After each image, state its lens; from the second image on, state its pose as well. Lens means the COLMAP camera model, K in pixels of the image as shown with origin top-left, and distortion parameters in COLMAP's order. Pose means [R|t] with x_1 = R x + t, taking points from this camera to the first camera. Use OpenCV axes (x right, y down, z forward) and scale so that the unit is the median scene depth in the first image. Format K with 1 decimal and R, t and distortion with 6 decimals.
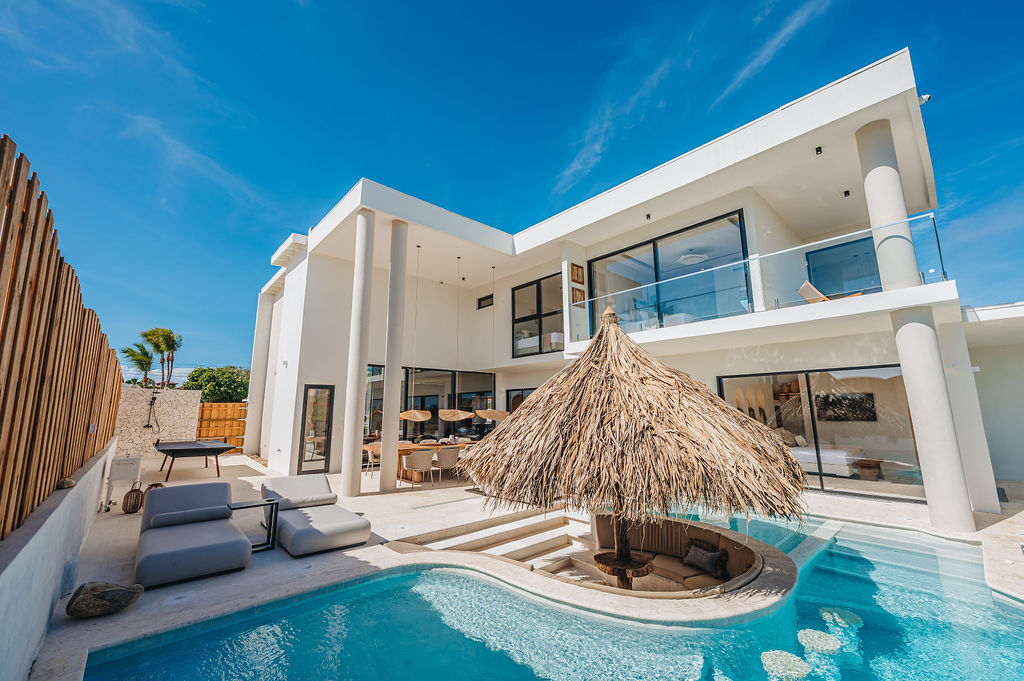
lens RADIAL K [[412.9, 0, 512.0], [0, 412.9, 340.5], [0, 0, 1]] dist [-0.001197, -0.000318]
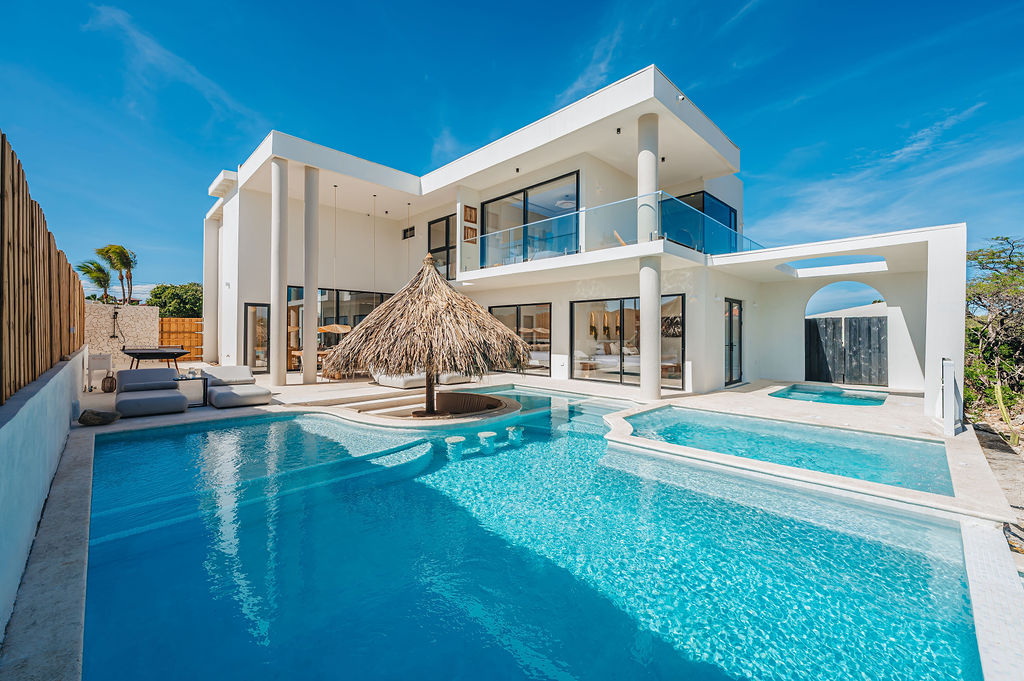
lens RADIAL K [[414.1, 0, 512.6], [0, 414.1, 333.3], [0, 0, 1]] dist [0.000167, 0.000095]
pose [[0.998633, 0.011975, 0.050872, 0.219740], [-0.020408, 0.985465, 0.168650, -0.025706], [-0.048113, -0.169458, 0.984362, -0.246258]]
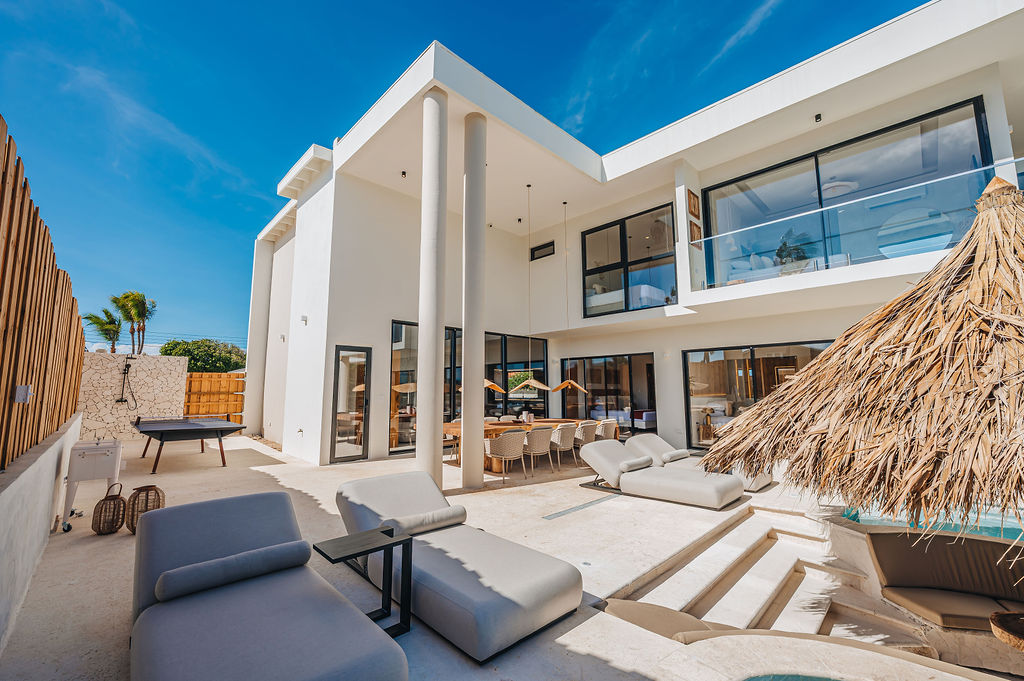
lens RADIAL K [[416.7, 0, 512.0], [0, 416.7, 340.5], [0, 0, 1]] dist [-0.001941, -0.000134]
pose [[0.999127, 0.007639, 0.041061, -0.206213], [-0.009784, 0.998583, 0.052313, 0.053856], [-0.040604, -0.052669, 0.997786, 0.220336]]
